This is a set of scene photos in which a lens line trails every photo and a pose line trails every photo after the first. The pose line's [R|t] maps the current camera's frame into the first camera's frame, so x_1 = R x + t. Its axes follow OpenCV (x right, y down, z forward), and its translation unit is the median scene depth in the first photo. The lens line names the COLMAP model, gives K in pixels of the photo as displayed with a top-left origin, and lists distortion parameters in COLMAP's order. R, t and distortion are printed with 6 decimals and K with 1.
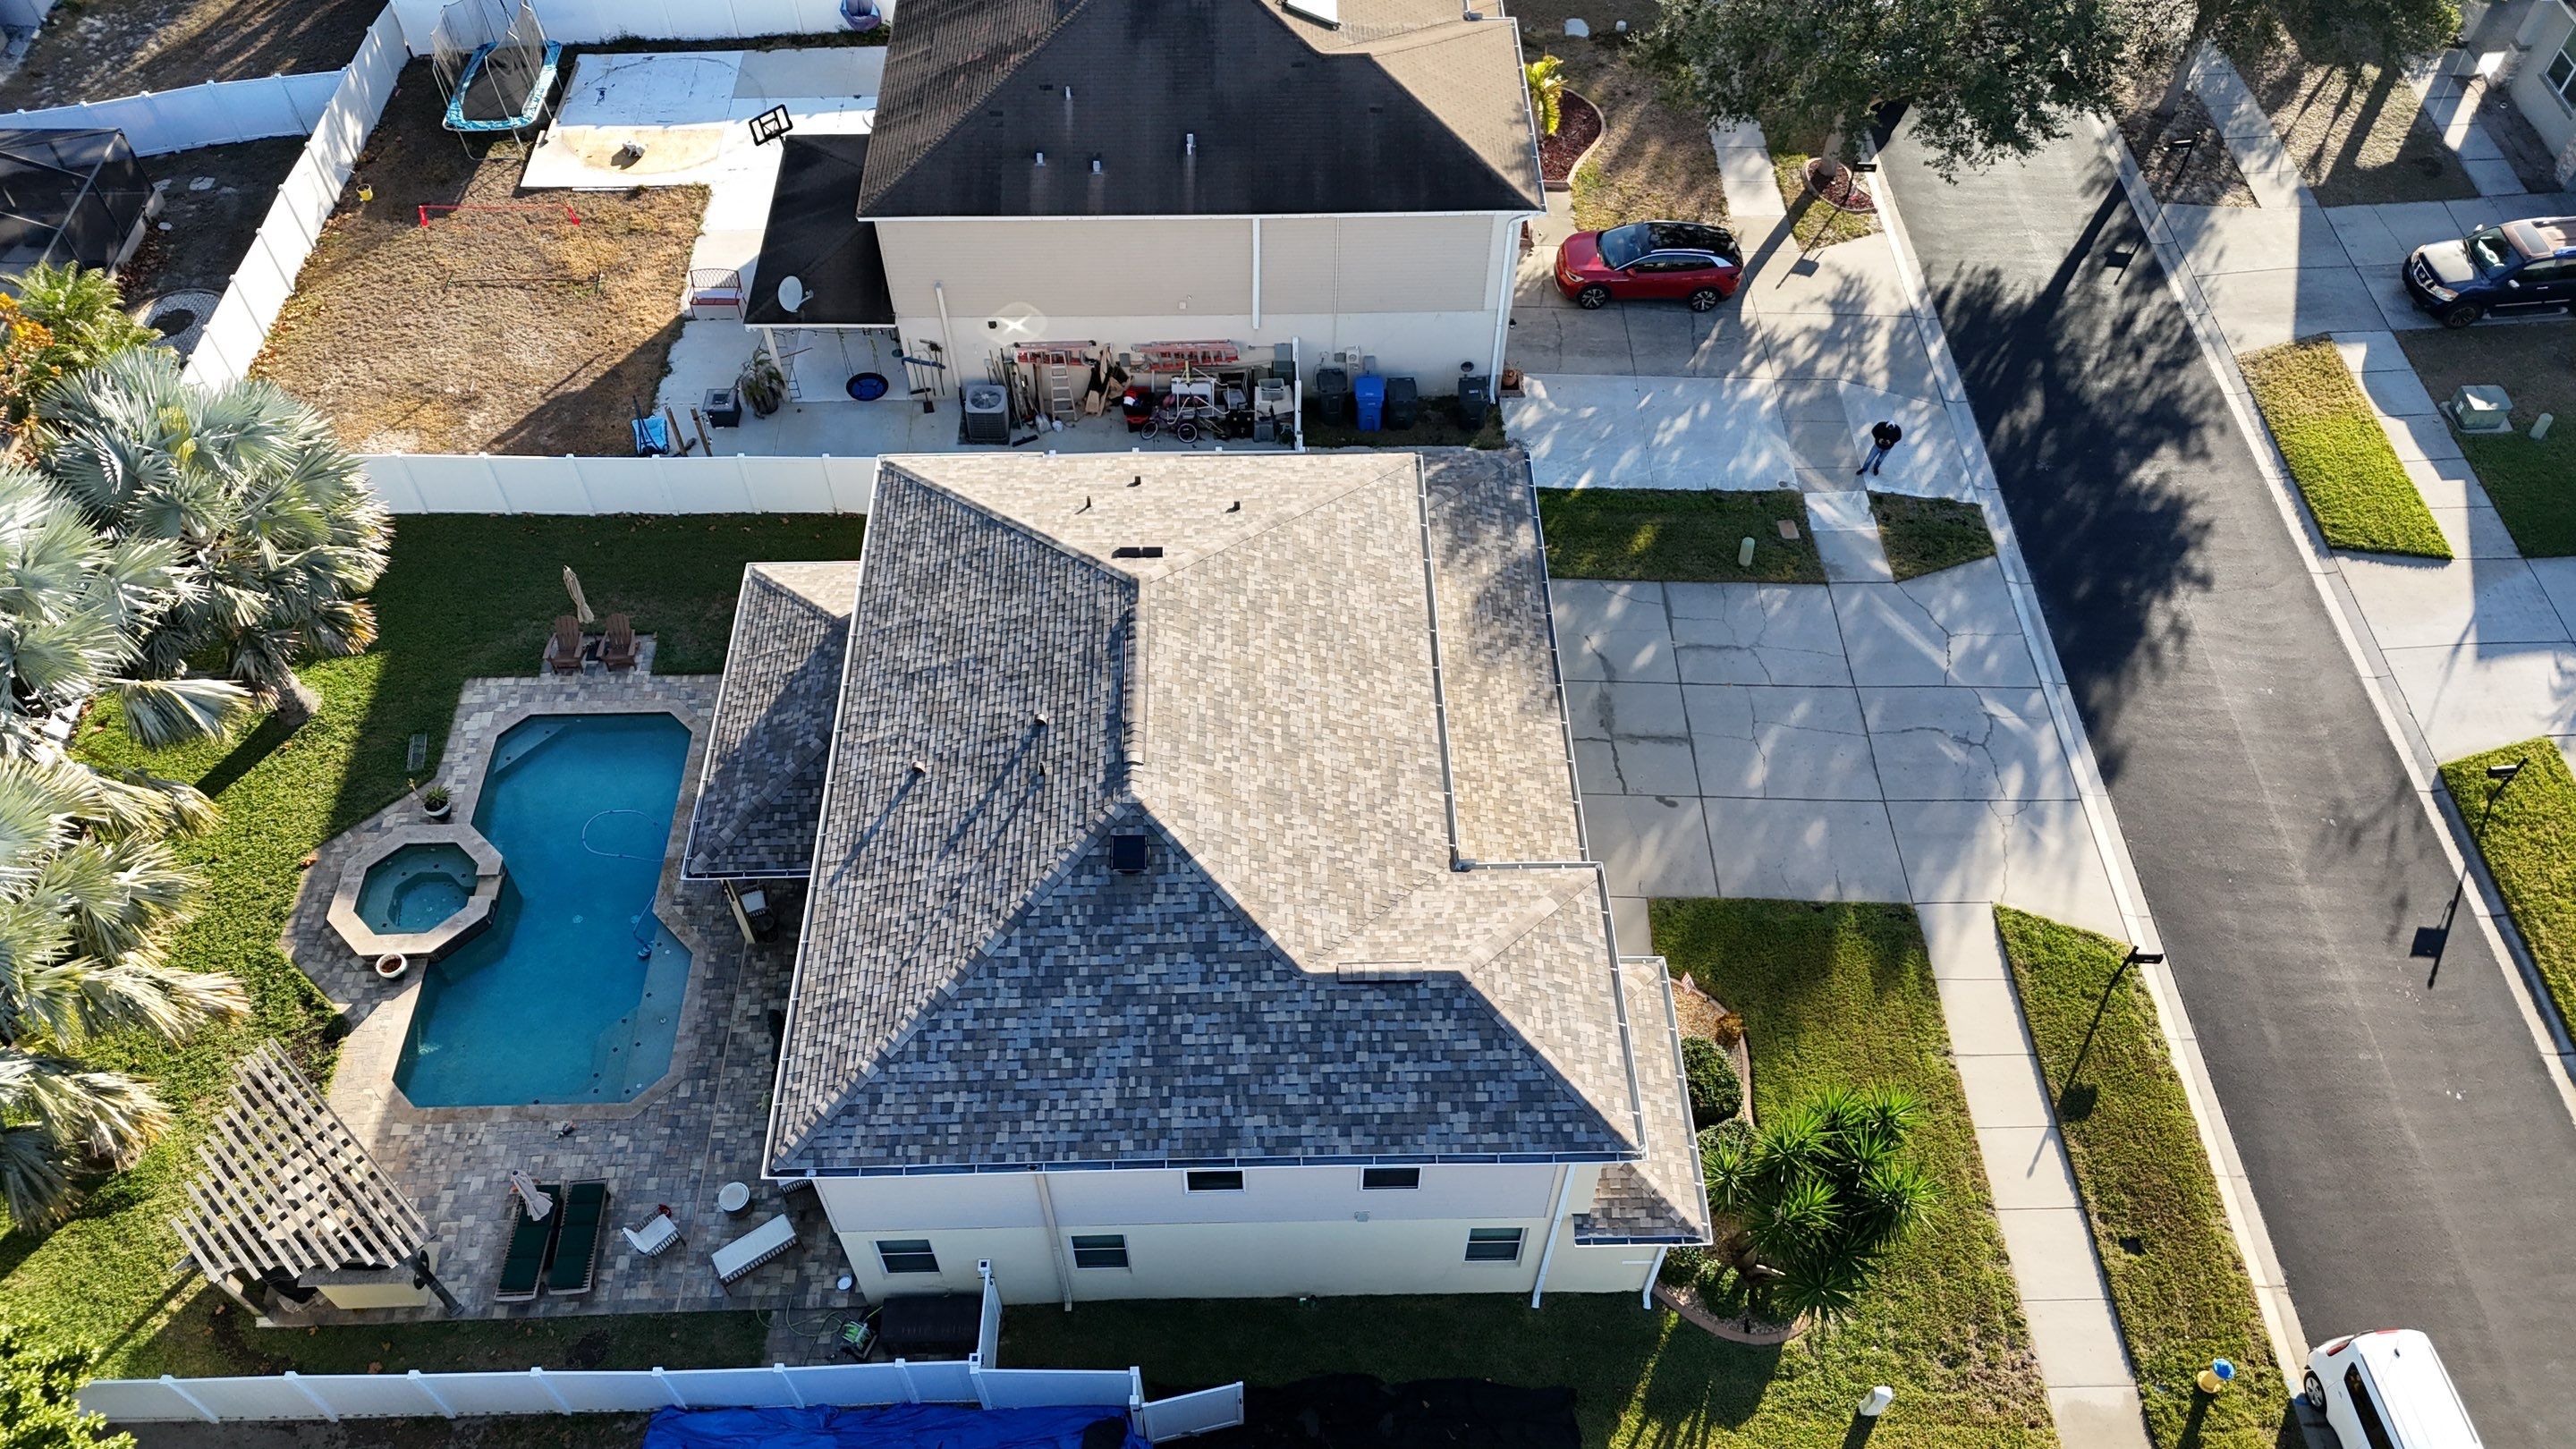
lens RADIAL K [[1895.8, 0, 1284.2], [0, 1895.8, 718.7], [0, 0, 1]] dist [0.106096, -0.113921]
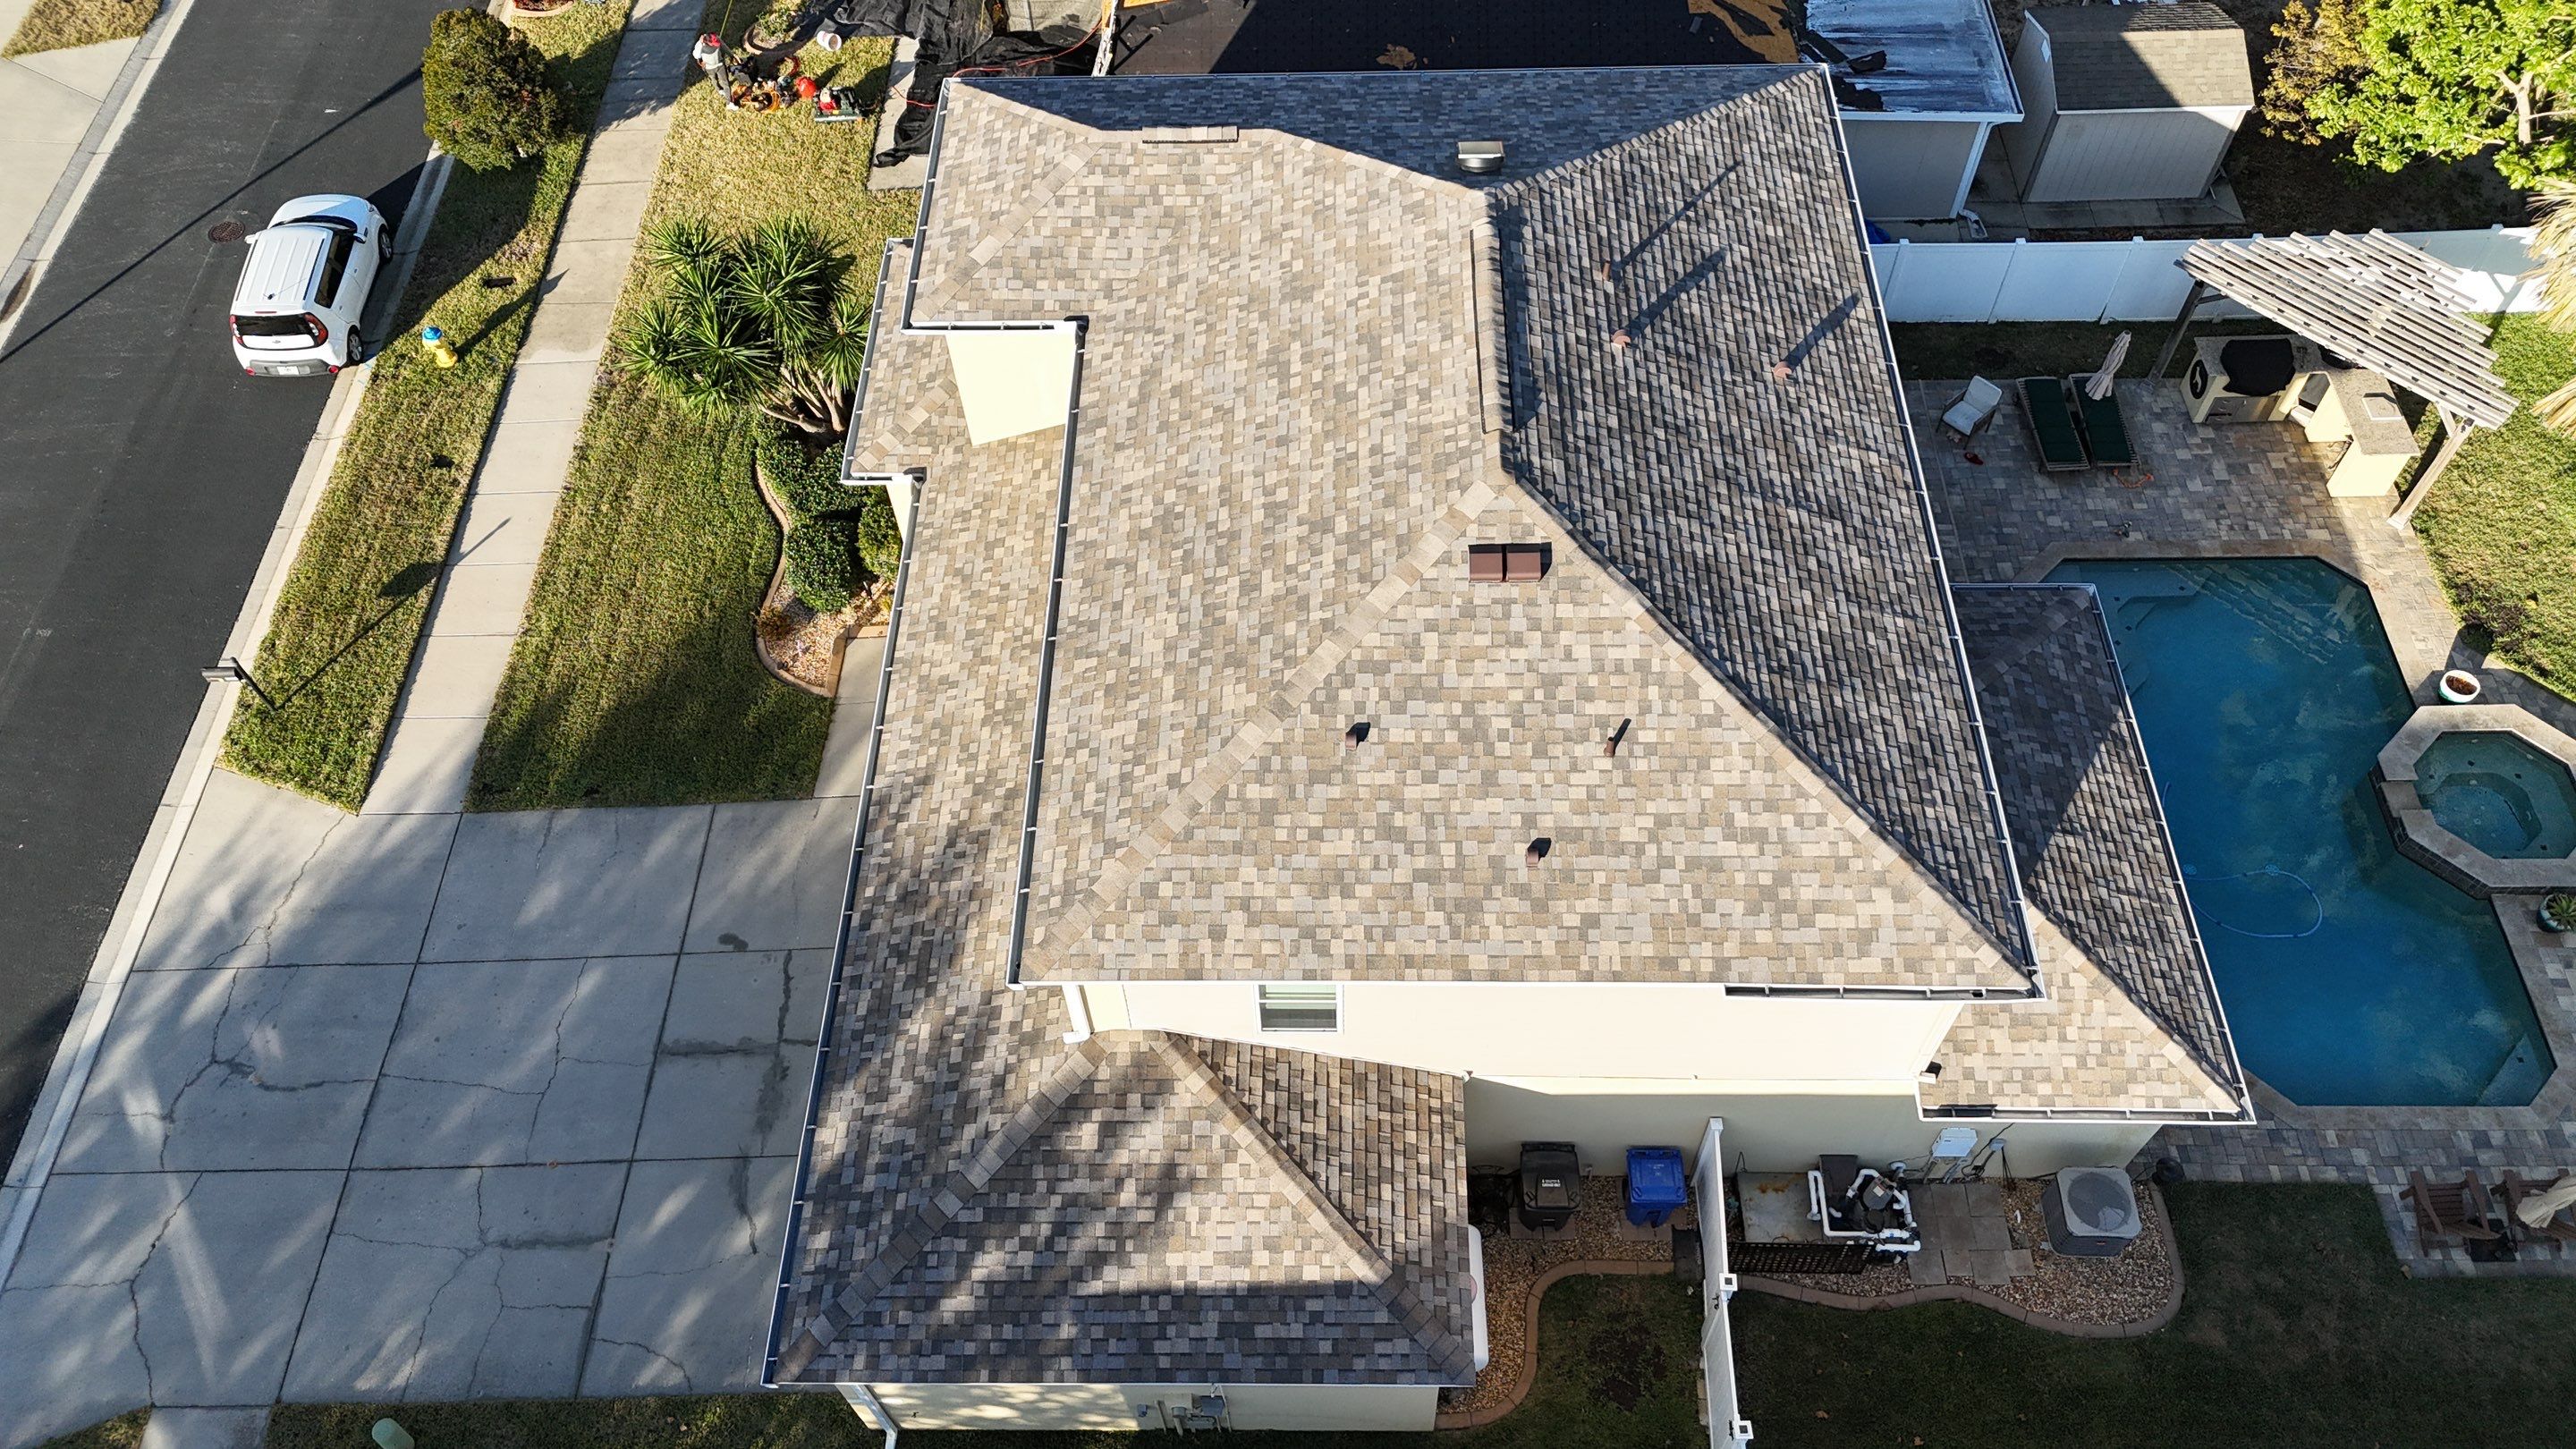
lens RADIAL K [[1855.6, 0, 1288.0], [0, 1855.6, 724.5], [0, 0, 1]] dist [0.145740, -0.186239]
pose [[-0.999094, -0.012067, 0.040801, -0.027291], [0.042541, -0.300925, 0.952698, -0.625652], [0.000782, 0.953571, 0.301166, 0.791477]]
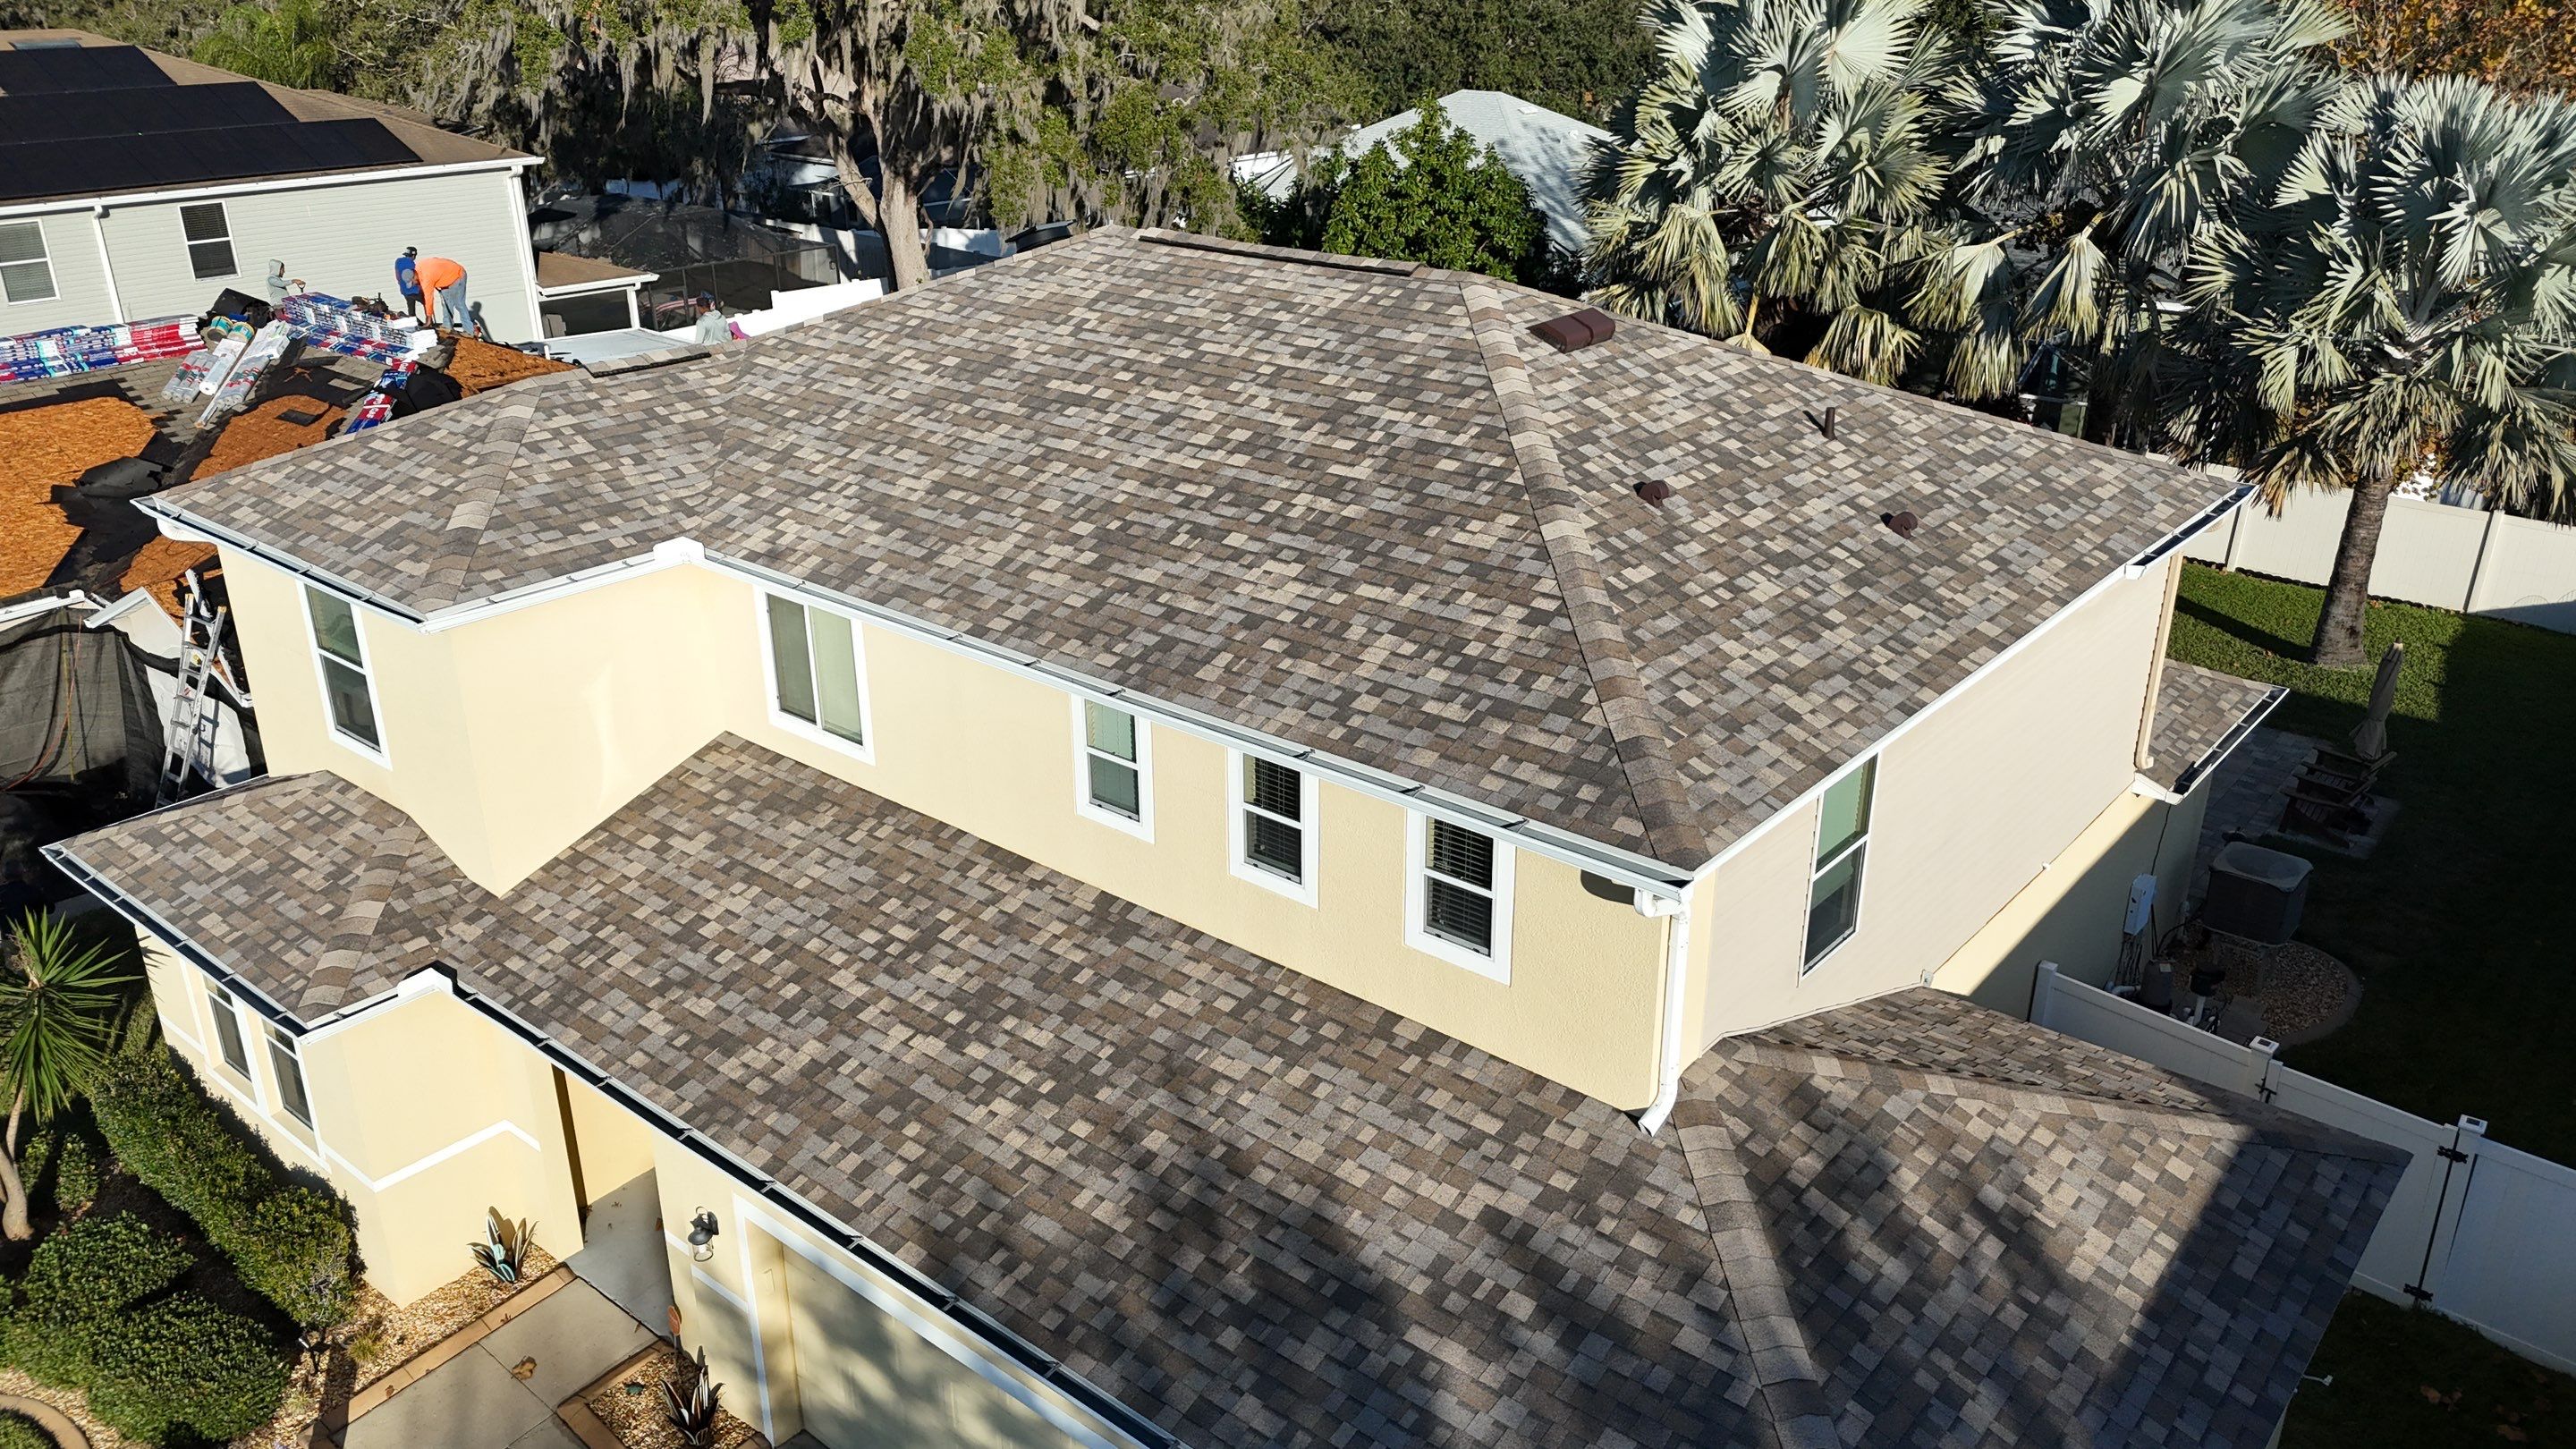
lens RADIAL K [[1885.9, 0, 1283.9], [0, 1885.9, 723.8], [0, 0, 1]] dist [0.111386, -0.128436]
pose [[-0.658209, 0.295457, -0.692435, 0.310014], [-0.590361, 0.368172, 0.718278, -0.326387], [0.467155, 0.881564, -0.067907, 0.992139]]
